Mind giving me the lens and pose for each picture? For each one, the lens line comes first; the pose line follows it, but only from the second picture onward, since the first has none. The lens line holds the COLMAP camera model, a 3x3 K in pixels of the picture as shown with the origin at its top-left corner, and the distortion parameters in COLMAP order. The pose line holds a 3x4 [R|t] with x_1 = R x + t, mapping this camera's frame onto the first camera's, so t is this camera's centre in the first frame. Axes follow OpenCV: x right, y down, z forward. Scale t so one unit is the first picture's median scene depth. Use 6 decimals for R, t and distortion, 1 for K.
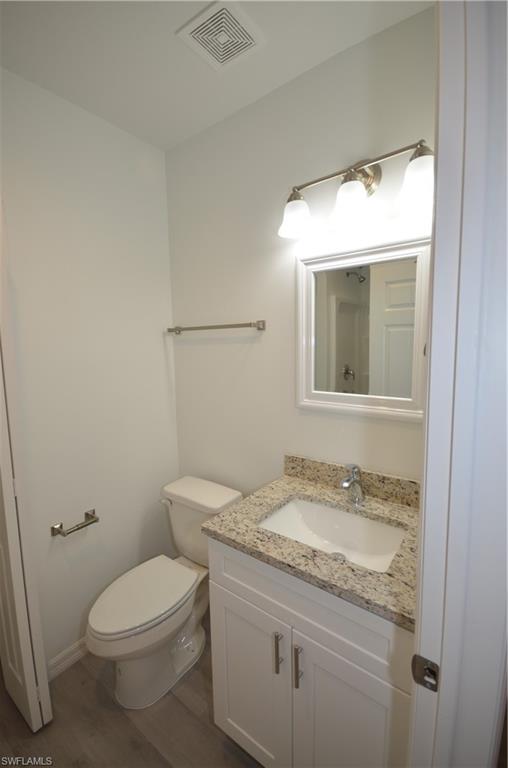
lens RADIAL K [[335.8, 0, 254.0], [0, 335.8, 384.0], [0, 0, 1]] dist [0.000665, -0.006065]
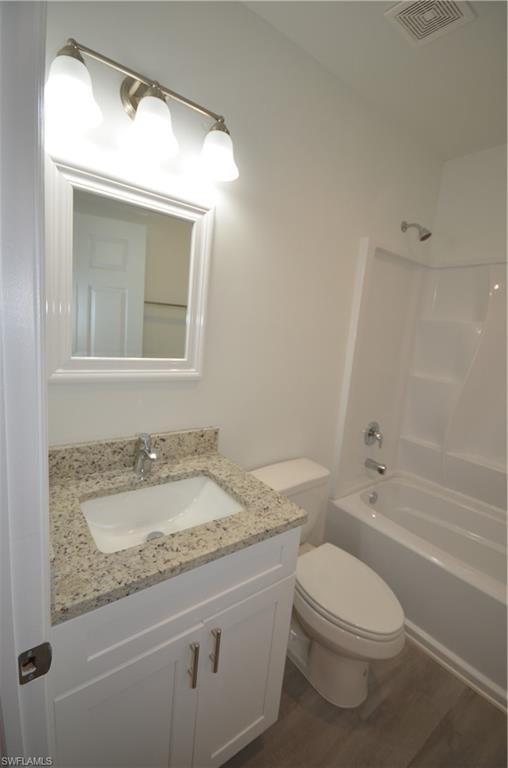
lens RADIAL K [[335.8, 0, 254.0], [0, 335.8, 384.0], [0, 0, 1]] dist [0.000665, -0.006065]
pose [[0.248932, -0.139097, 0.958481, -0.332557], [0.002486, 0.989722, 0.142985, -0.019281], [-0.968518, -0.033210, 0.246719, 0.331429]]
